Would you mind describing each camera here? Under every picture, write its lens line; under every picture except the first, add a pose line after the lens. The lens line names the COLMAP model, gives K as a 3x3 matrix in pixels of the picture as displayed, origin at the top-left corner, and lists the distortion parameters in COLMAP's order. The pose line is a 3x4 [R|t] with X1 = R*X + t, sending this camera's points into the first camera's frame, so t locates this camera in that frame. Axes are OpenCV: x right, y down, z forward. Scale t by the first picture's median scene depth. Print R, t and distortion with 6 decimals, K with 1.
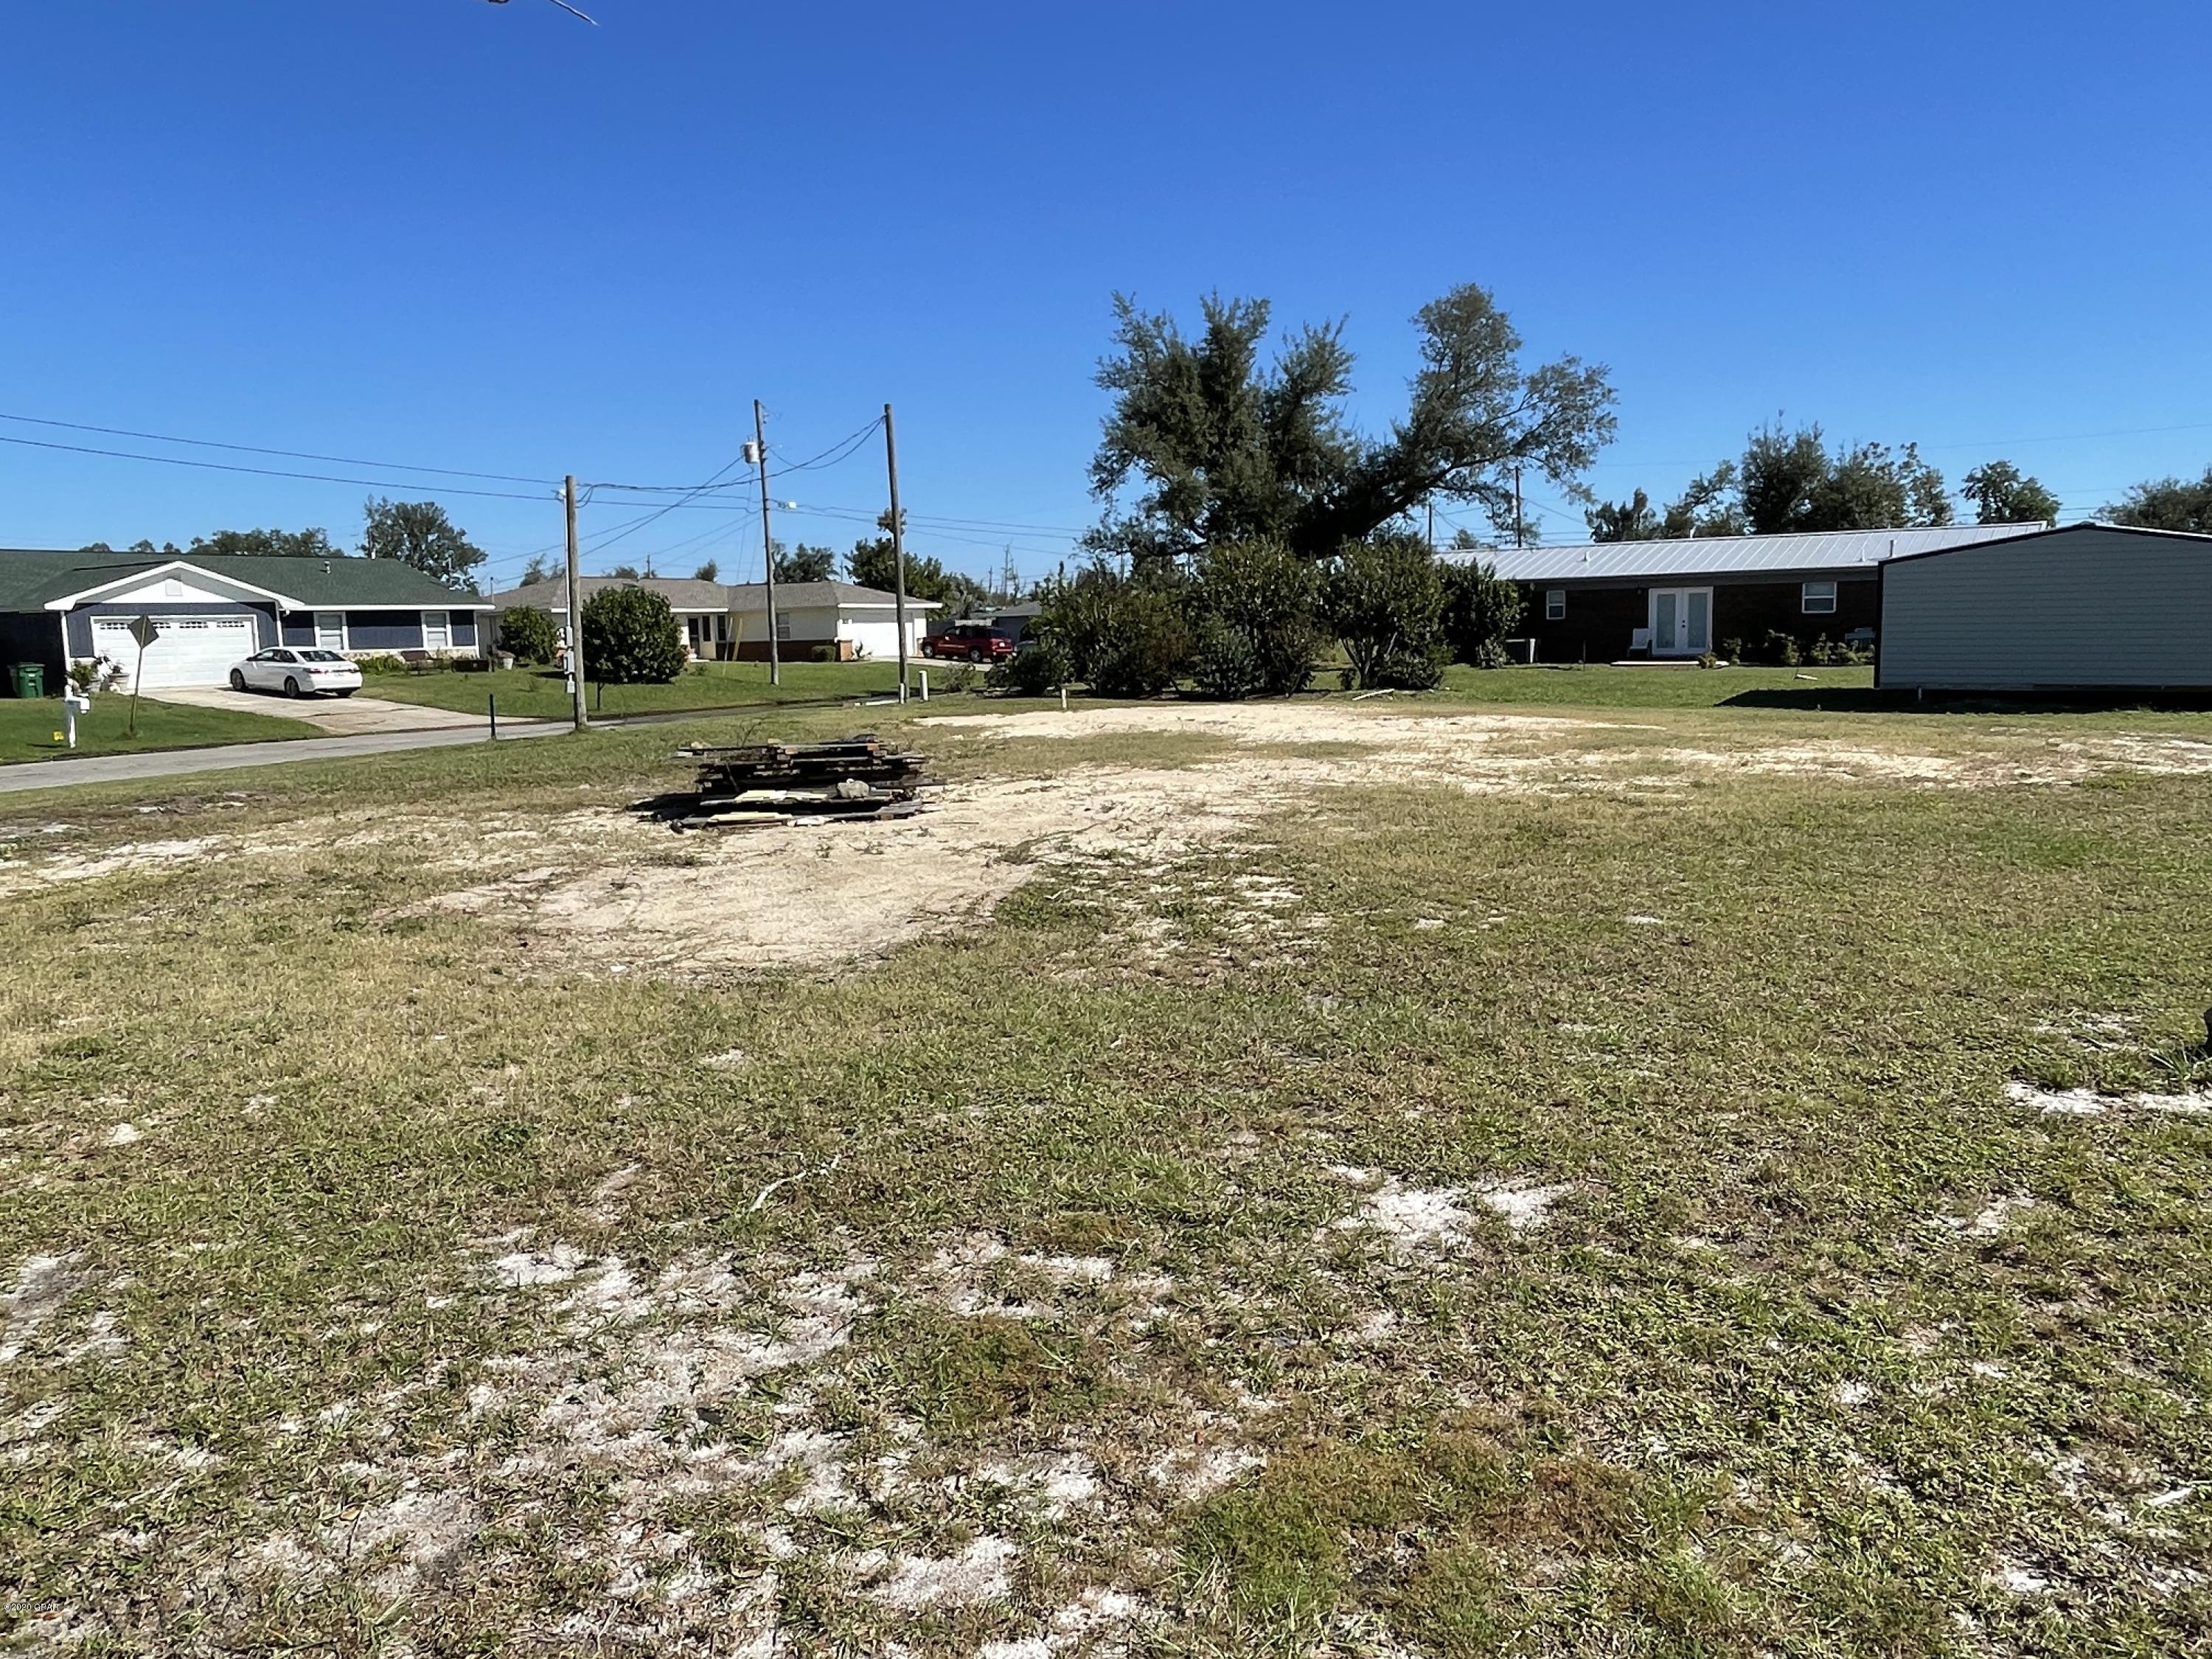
lens RADIAL K [[1544.7, 0, 1101.4], [0, 1544.7, 835.0], [0, 0, 1]] dist [0.006078, -0.014567]
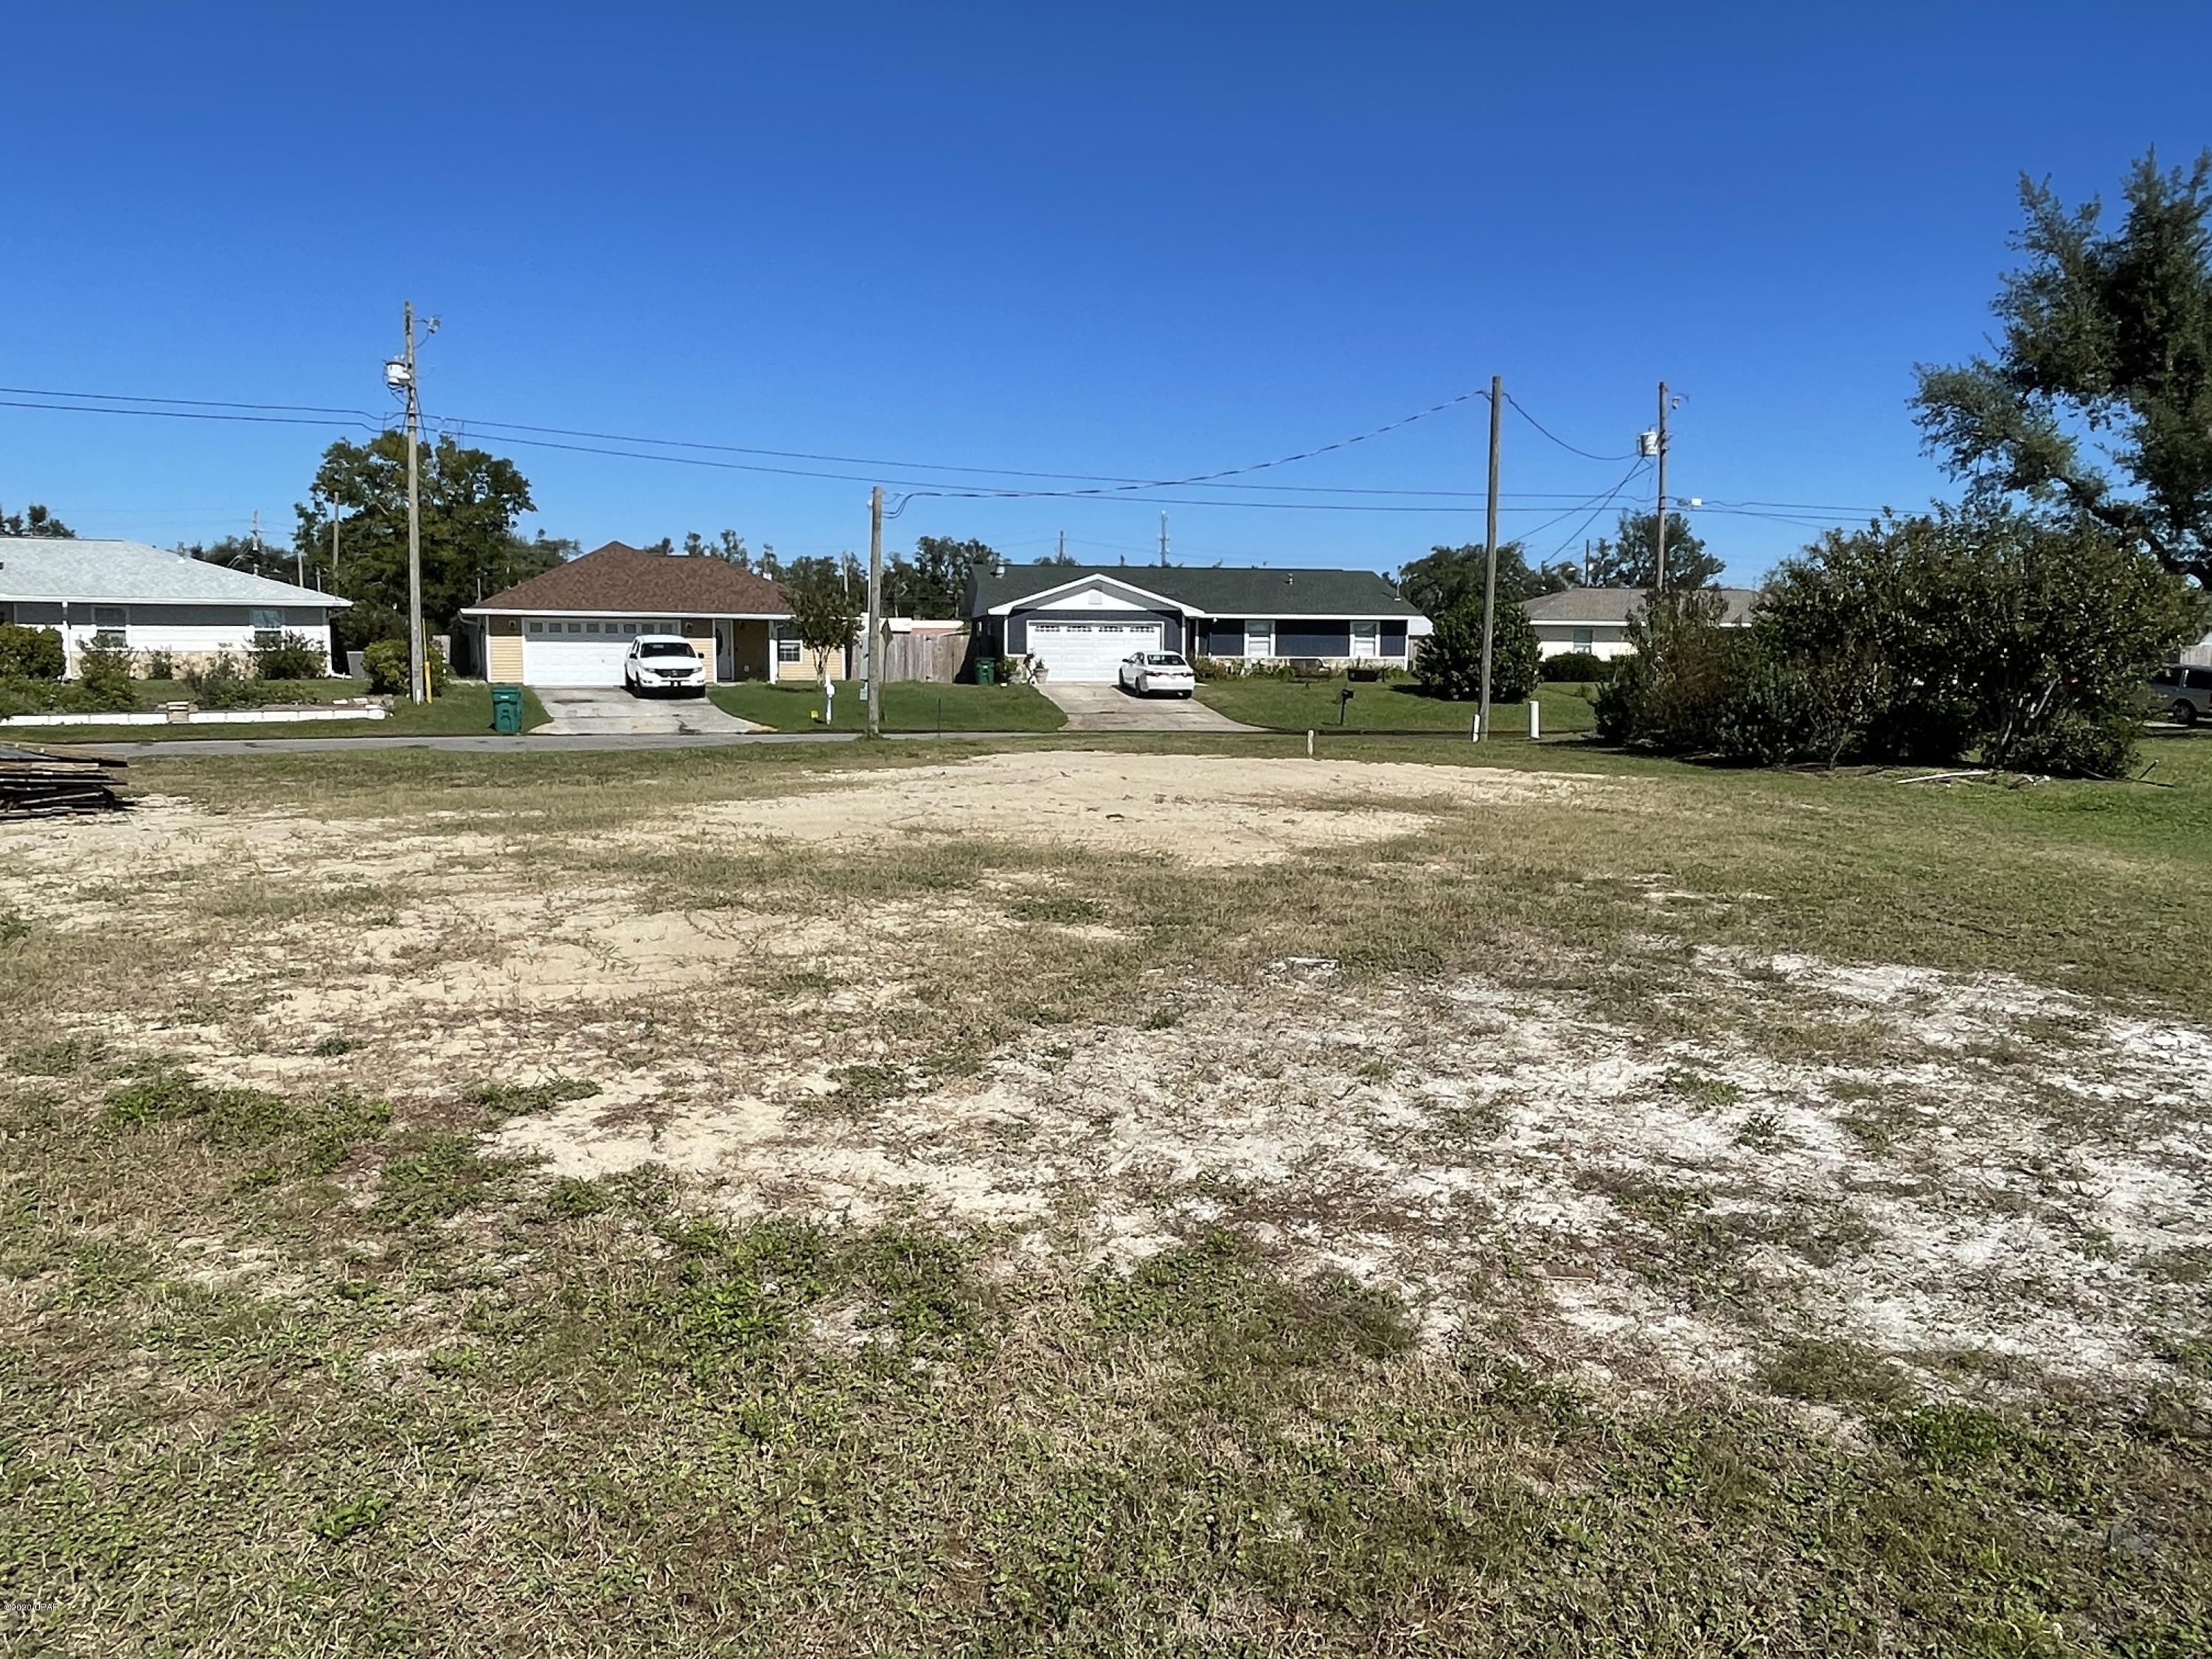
lens RADIAL K [[1544.7, 0, 1098.4], [0, 1544.7, 832.4], [0, 0, 1]] dist [0.006078, -0.014567]
pose [[0.651978, 0.117822, -0.749027, 0.276742], [-0.124800, 0.991056, 0.047263, -0.037893], [0.747896, 0.062665, 0.660851, 0.234589]]
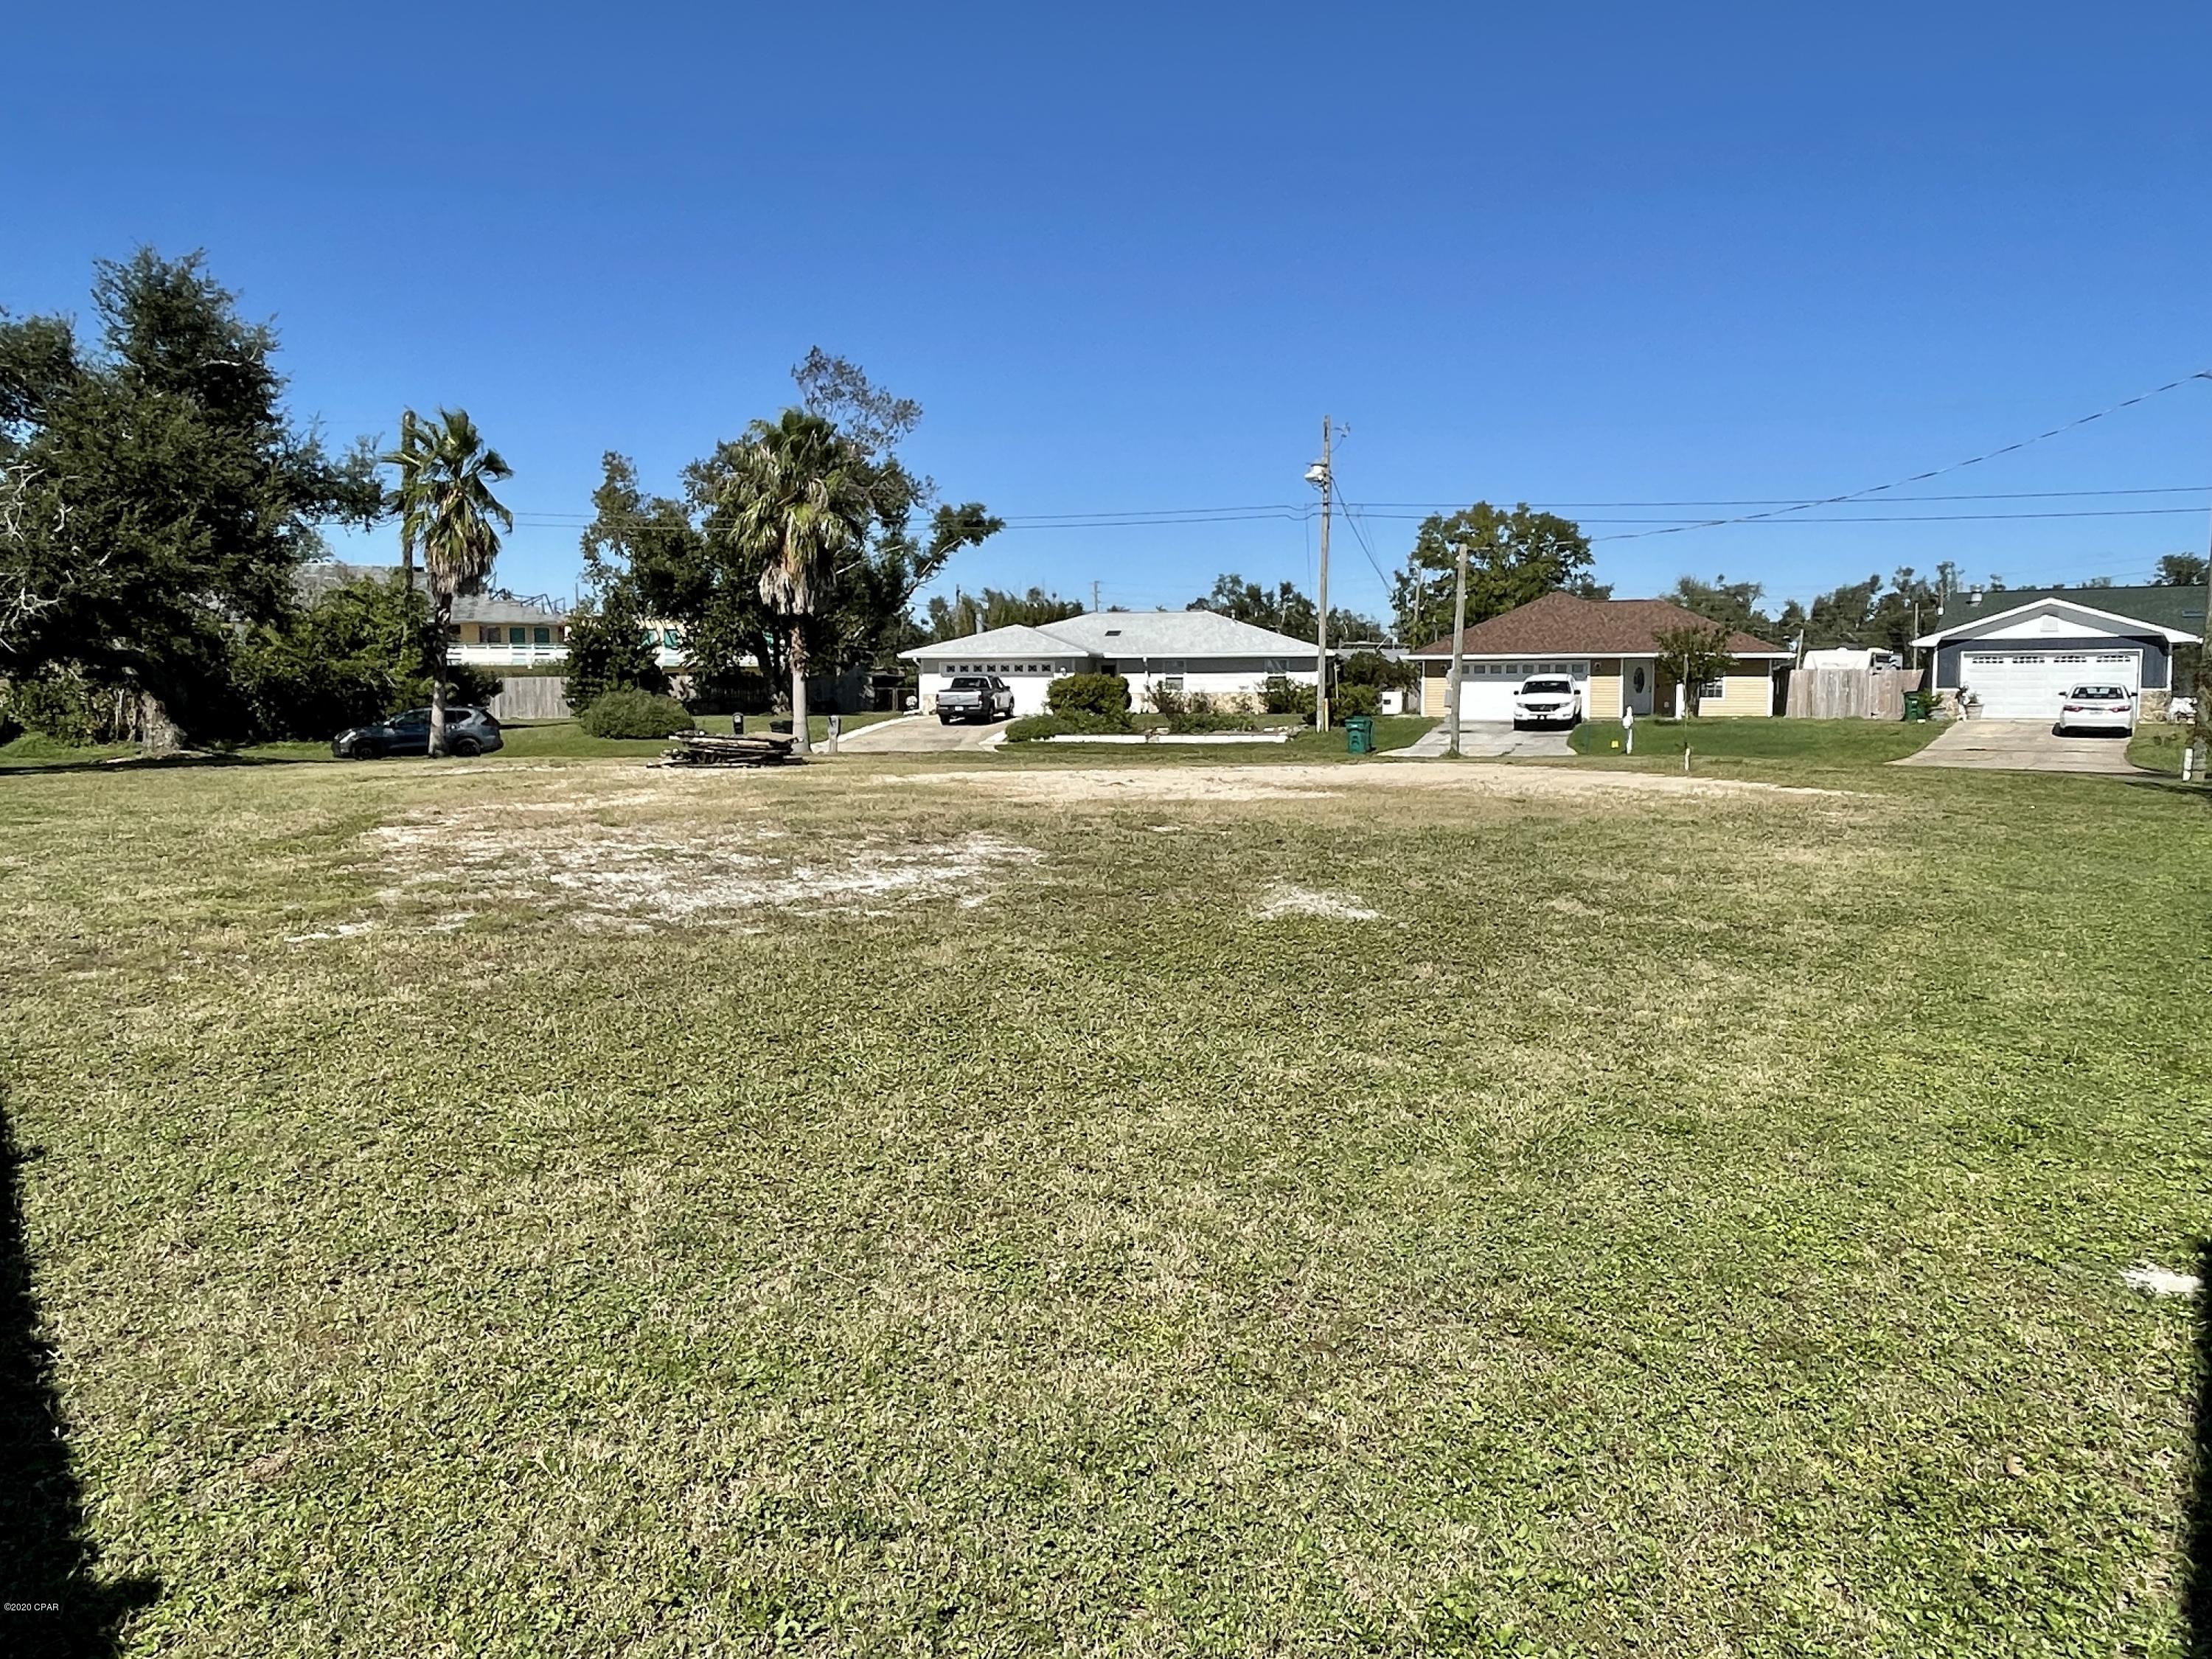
lens RADIAL K [[1544.7, 0, 1105.7], [0, 1544.7, 828.6], [0, 0, 1]] dist [0.006078, -0.014567]
pose [[-0.048966, 0.112210, -0.992477, 0.455192], [-0.130504, 0.984432, 0.117739, -0.060713], [0.990238, 0.135287, -0.033560, 0.404677]]
